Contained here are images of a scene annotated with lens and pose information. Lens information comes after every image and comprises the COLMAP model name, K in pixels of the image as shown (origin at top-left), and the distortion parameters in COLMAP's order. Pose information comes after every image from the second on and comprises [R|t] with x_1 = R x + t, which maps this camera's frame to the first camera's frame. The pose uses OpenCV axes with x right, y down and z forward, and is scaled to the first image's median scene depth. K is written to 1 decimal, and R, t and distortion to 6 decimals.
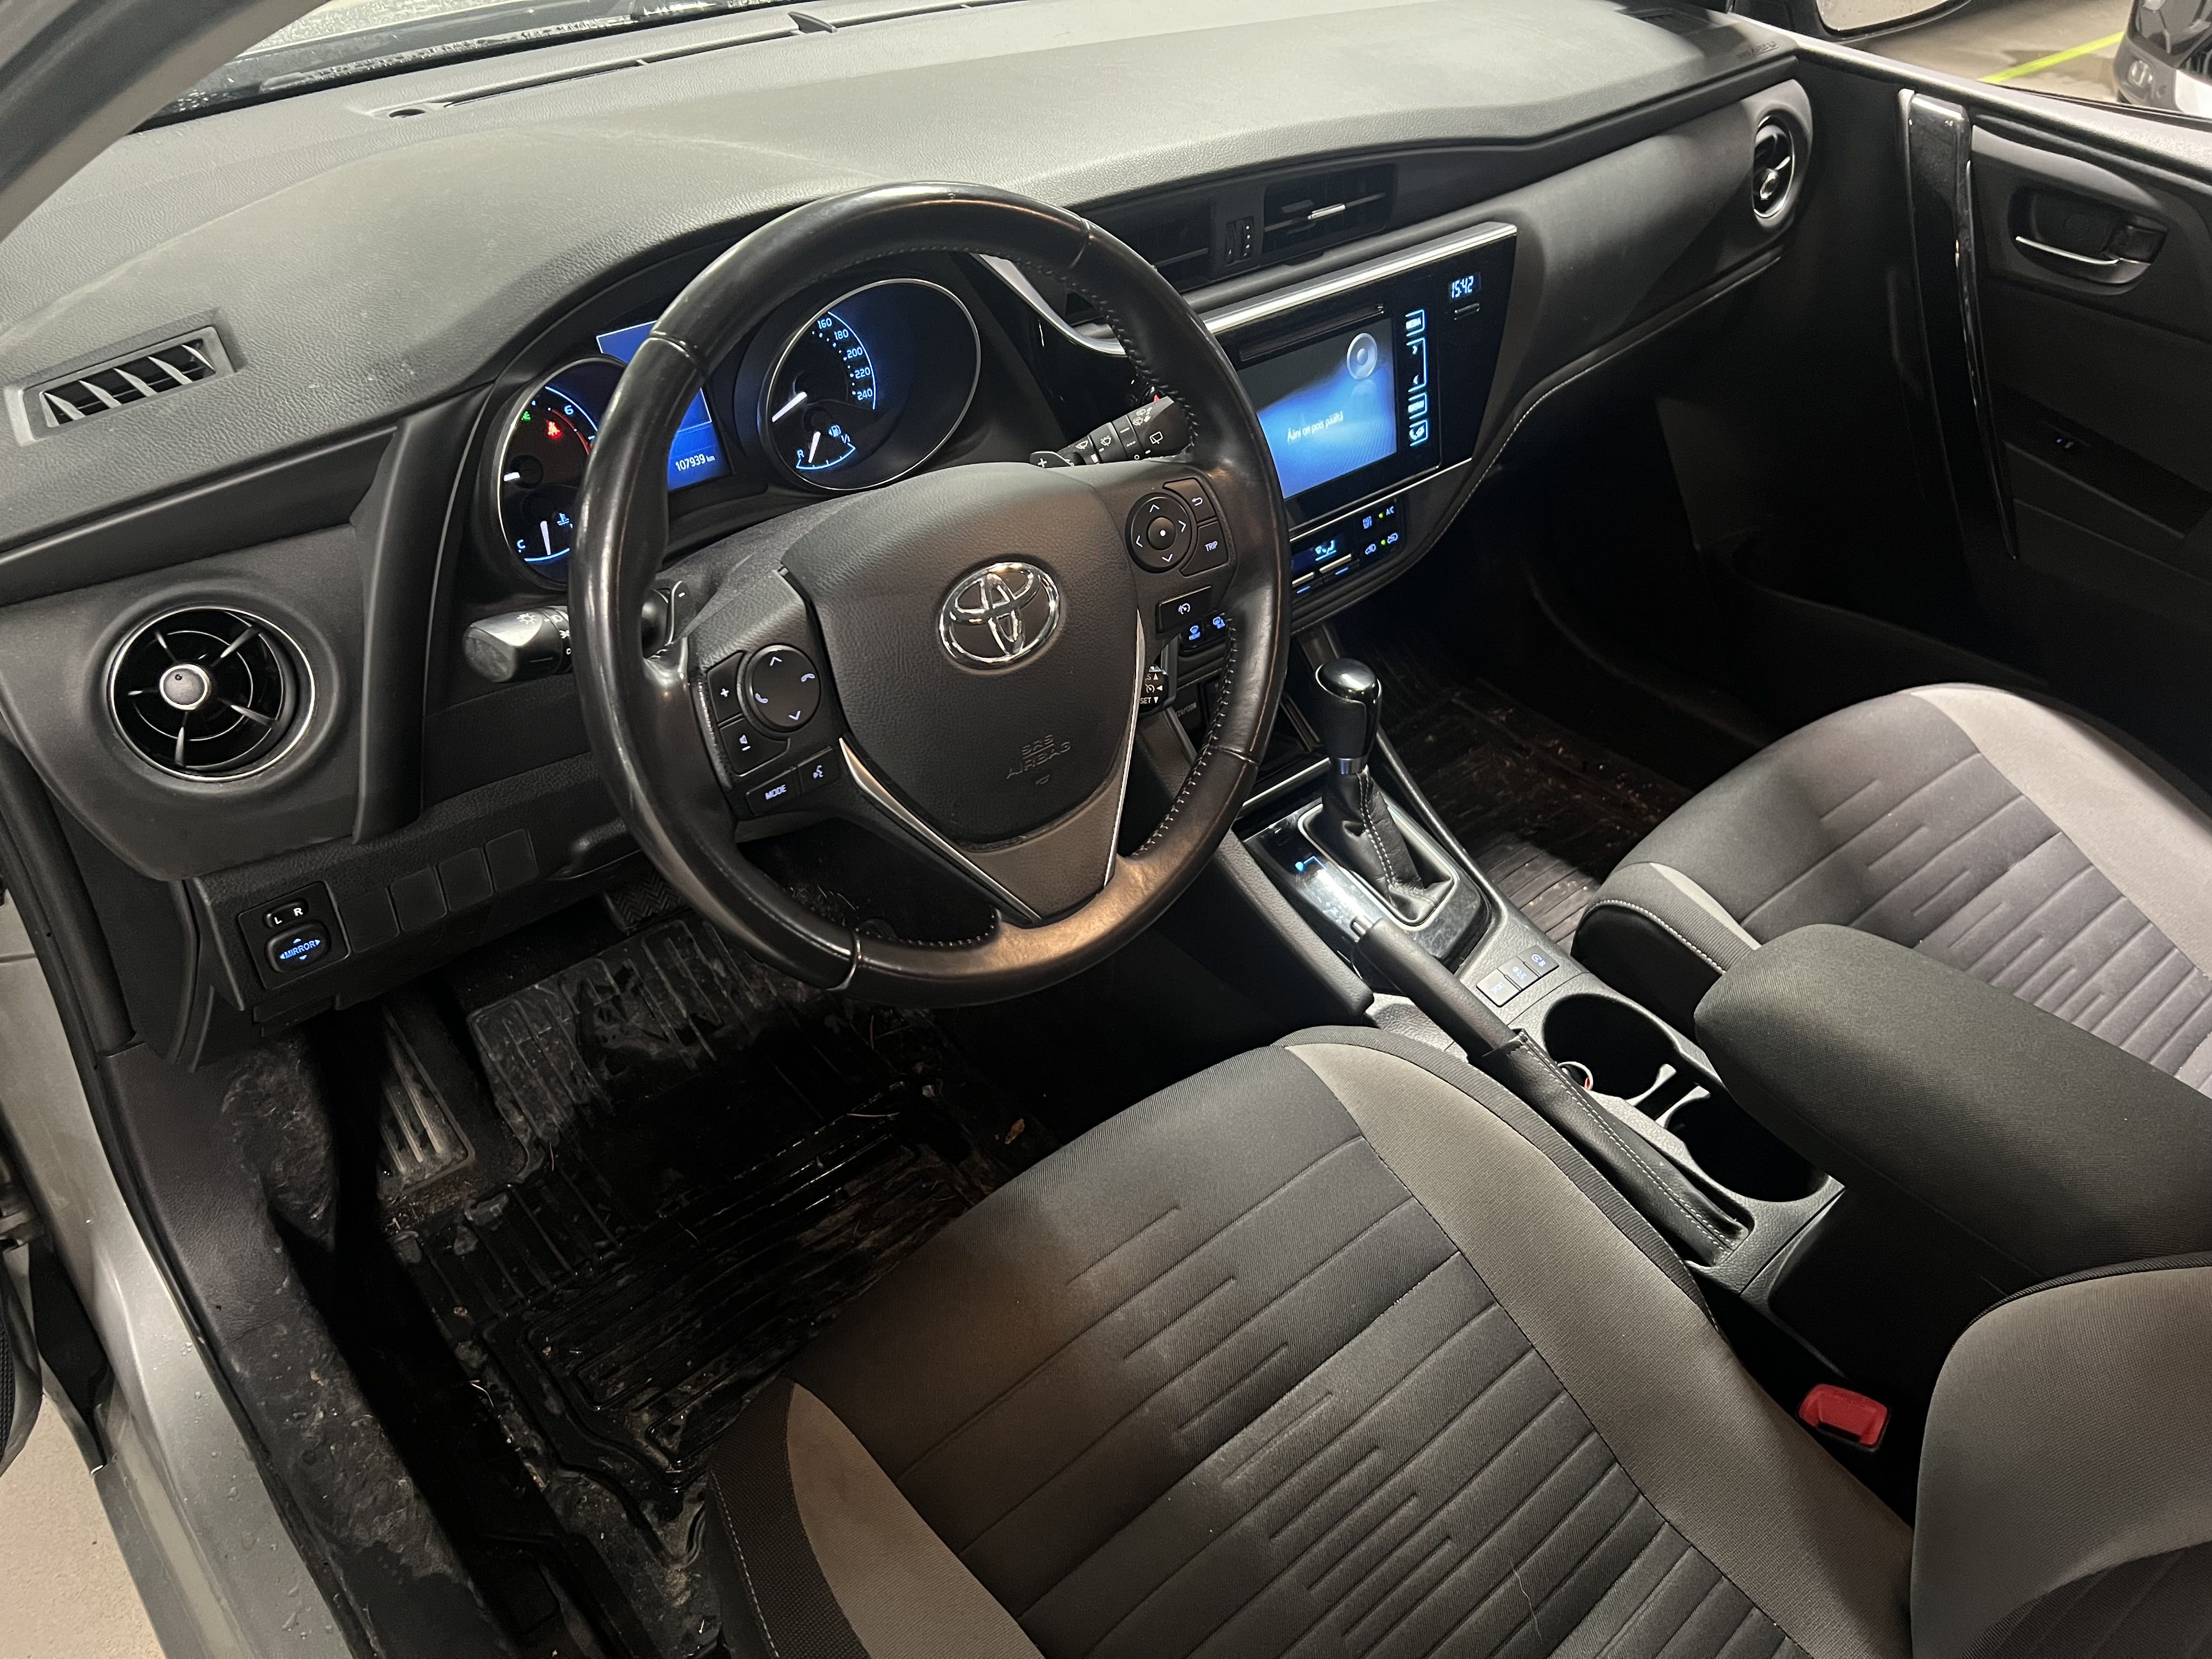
lens RADIAL K [[1679.2, 0, 1106.0], [0, 1679.2, 829.5], [0, 0, 1]] dist [0.069377, -0.061832]
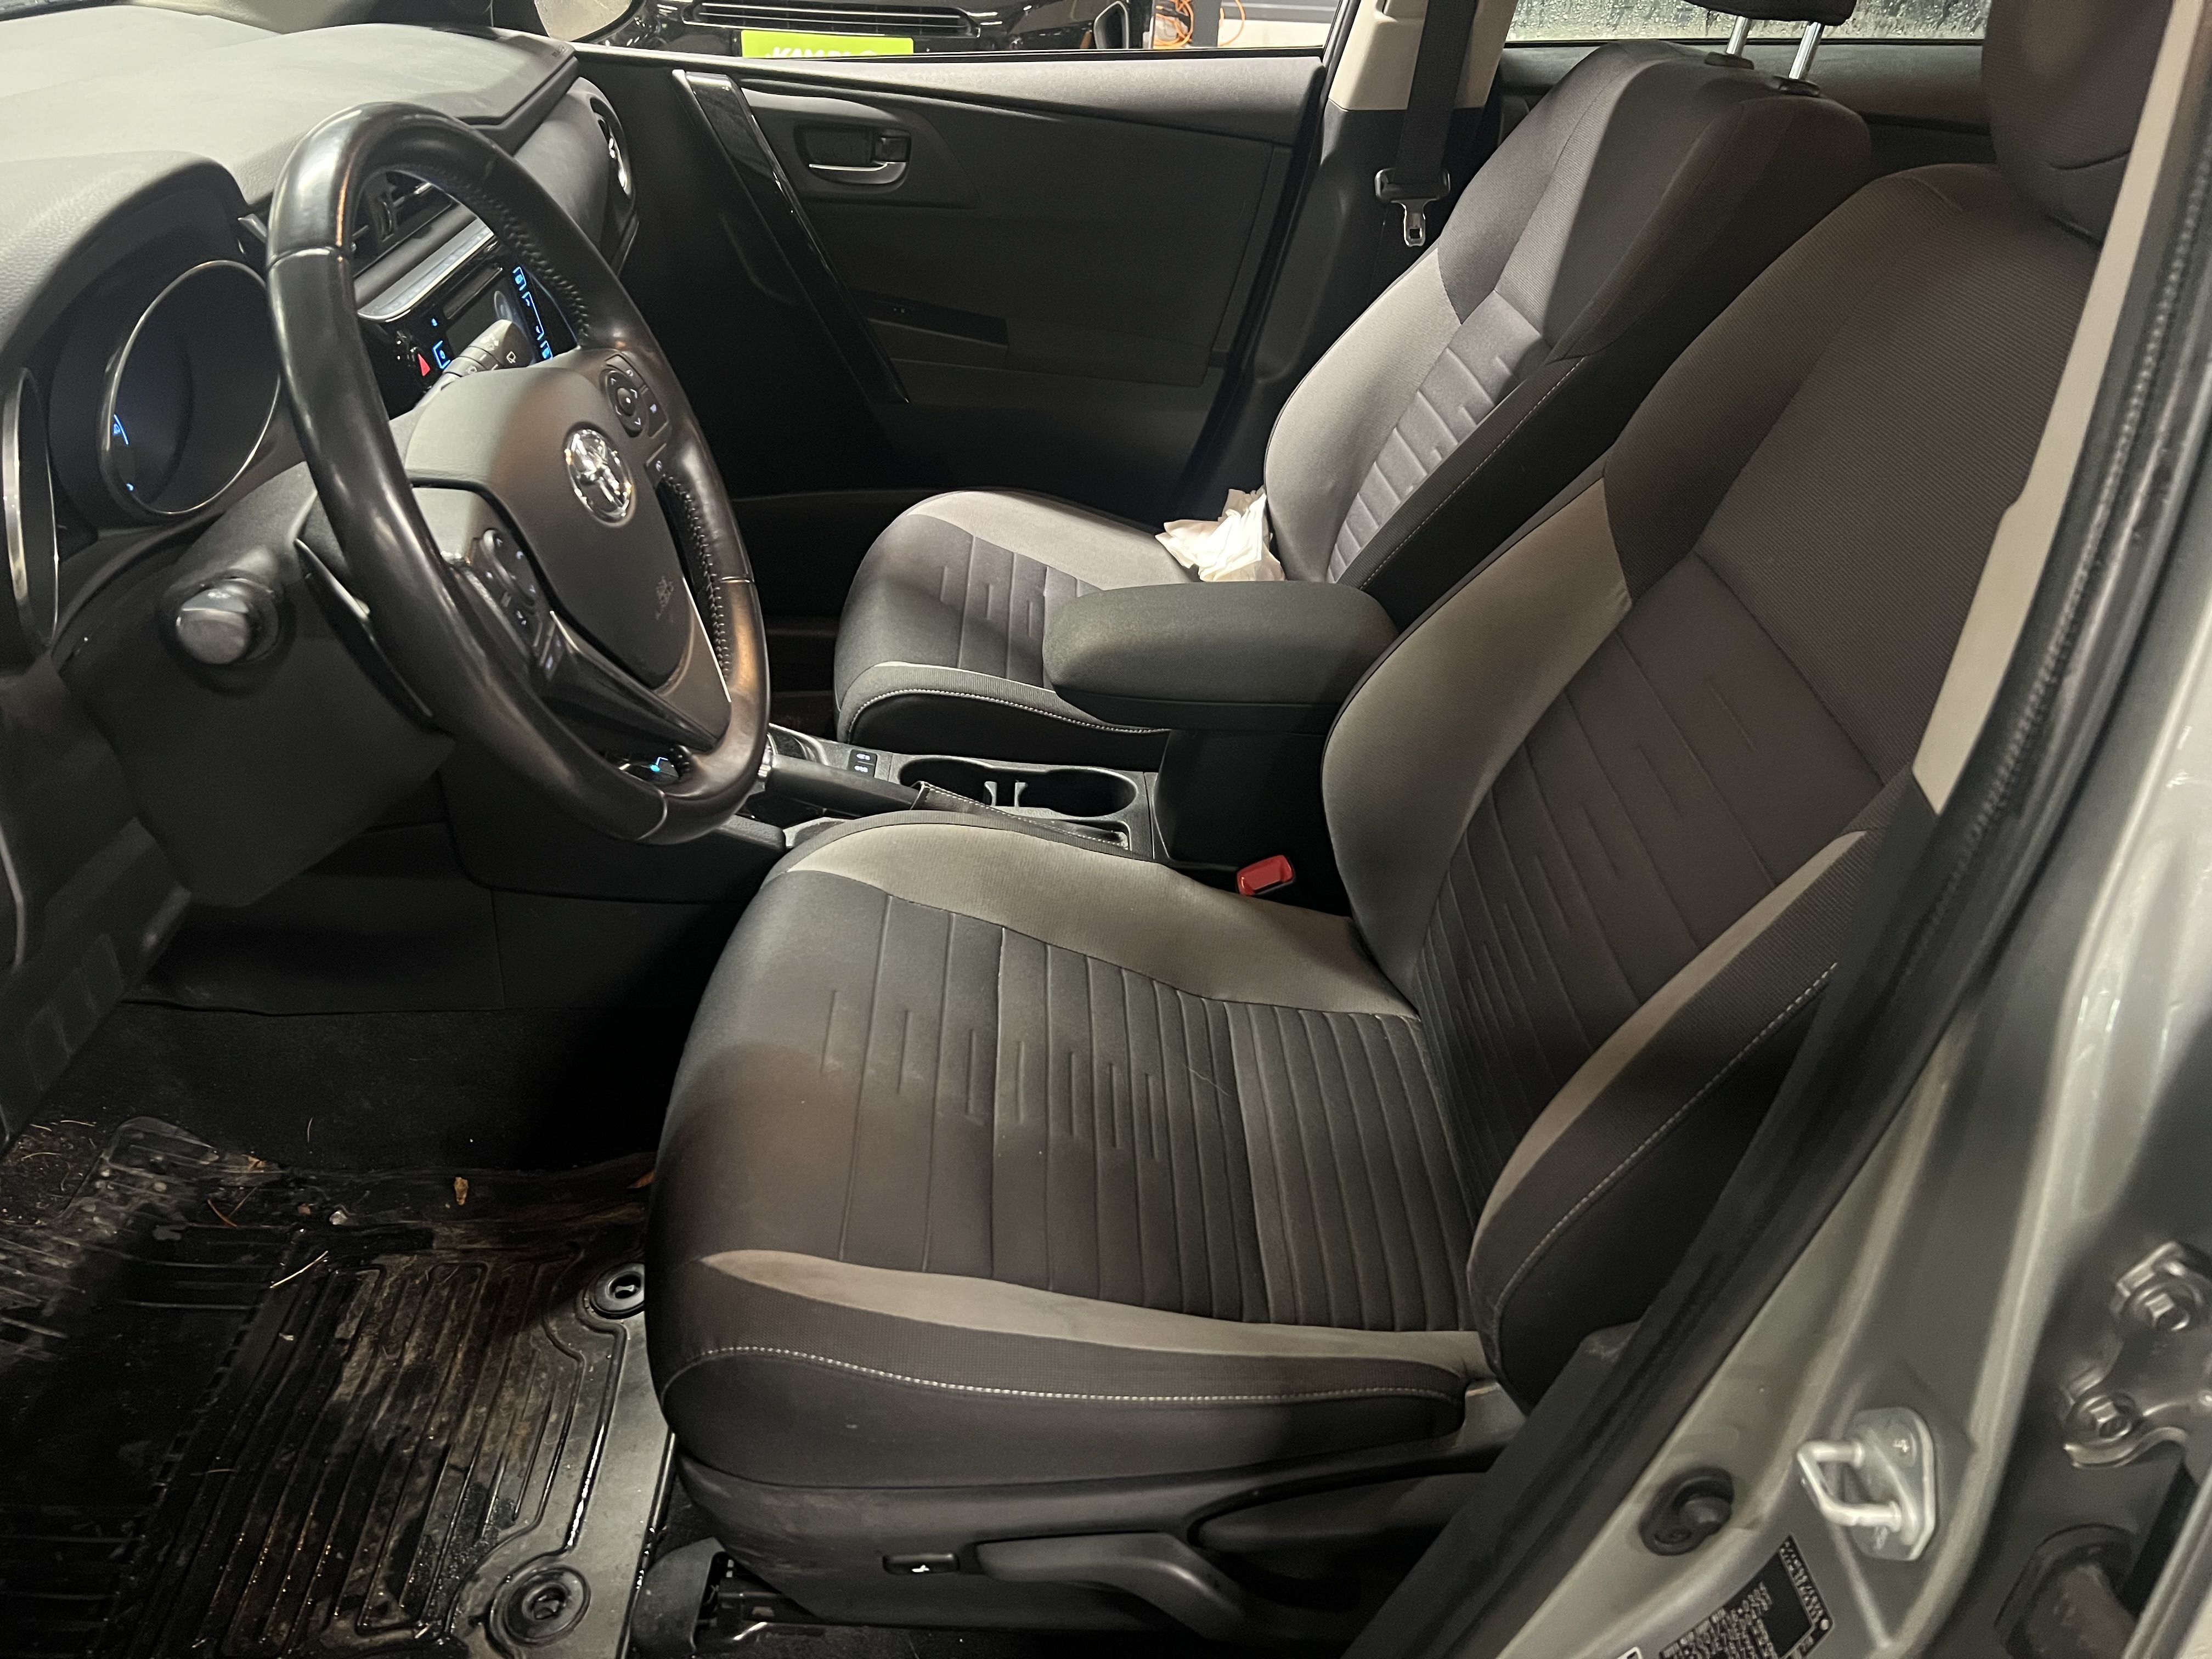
lens RADIAL K [[1679.2, 0, 1106.0], [0, 1679.2, 829.5], [0, 0, 1]] dist [0.069377, -0.061832]
pose [[0.633411, -0.408244, 0.657364, -0.460602], [0.453542, 0.884160, 0.112076, 0.070515], [-0.626969, 0.227152, 0.745192, 0.011998]]
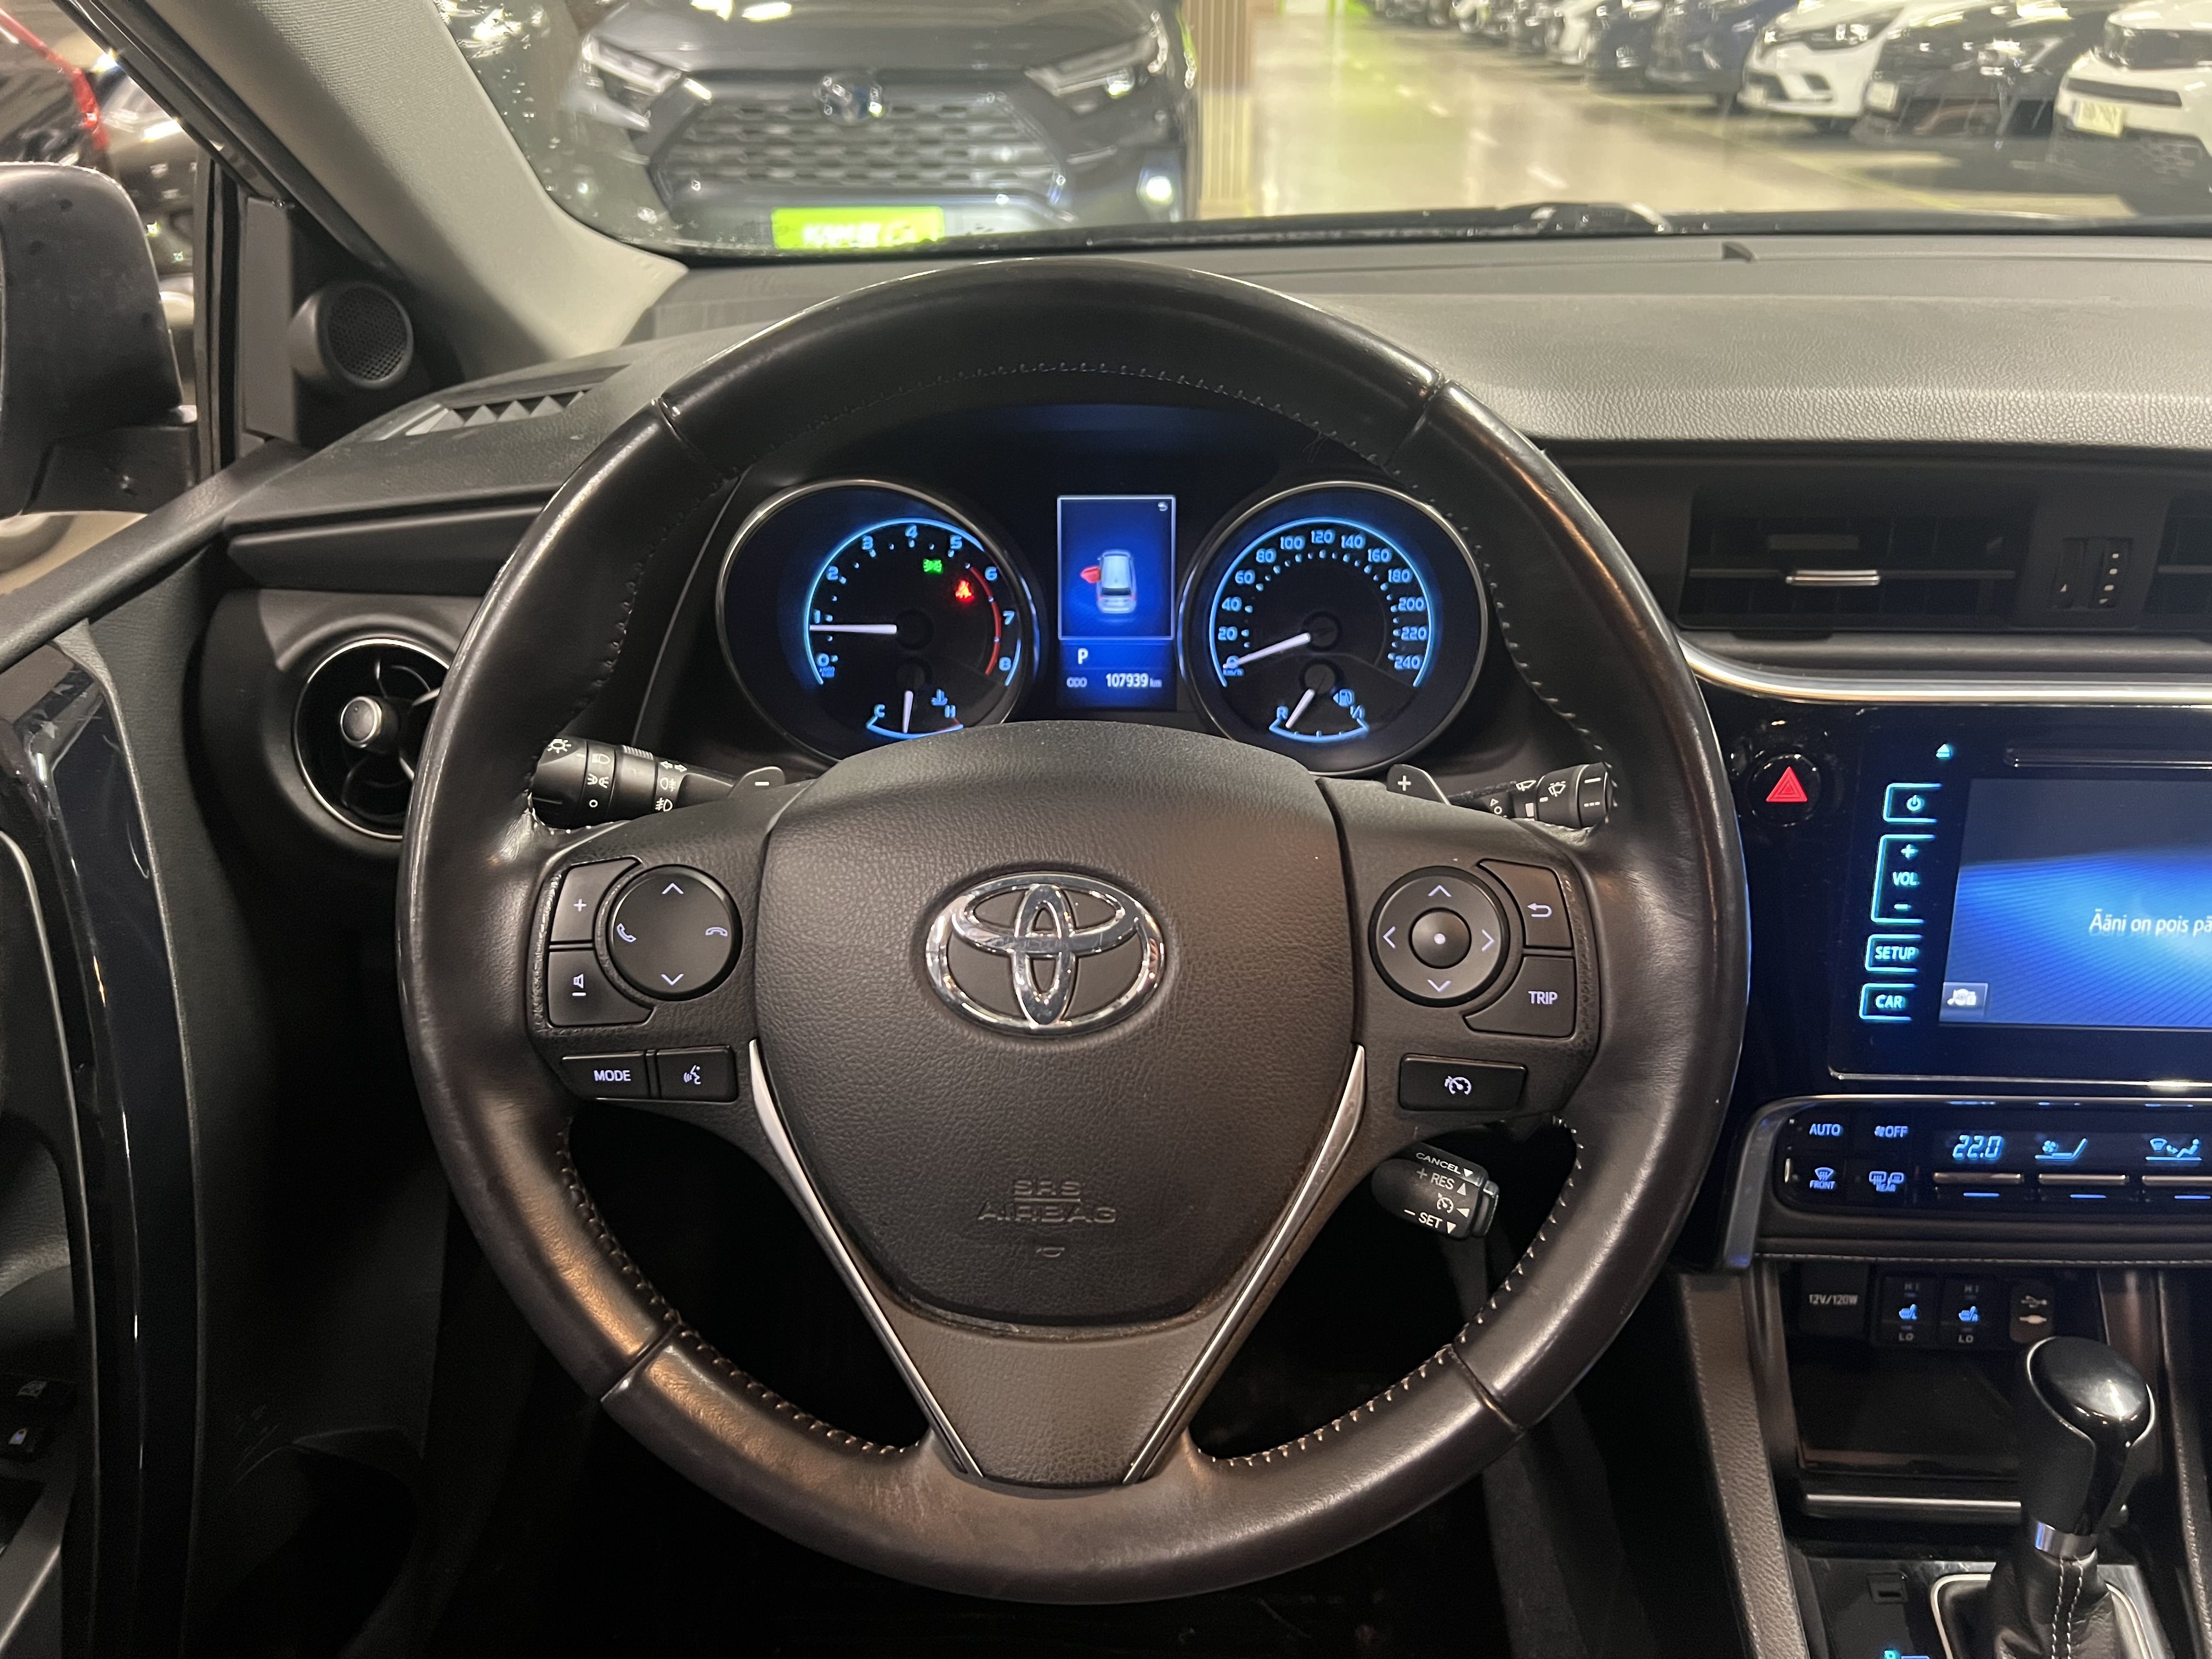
lens RADIAL K [[1679.2, 0, 1106.0], [0, 1679.2, 829.5], [0, 0, 1]] dist [0.069377, -0.061832]
pose [[0.721022, 0.291025, -0.628833, 0.213047], [-0.405311, 0.913209, -0.042095, -0.103553], [0.562005, 0.285225, 0.776400, 0.367453]]
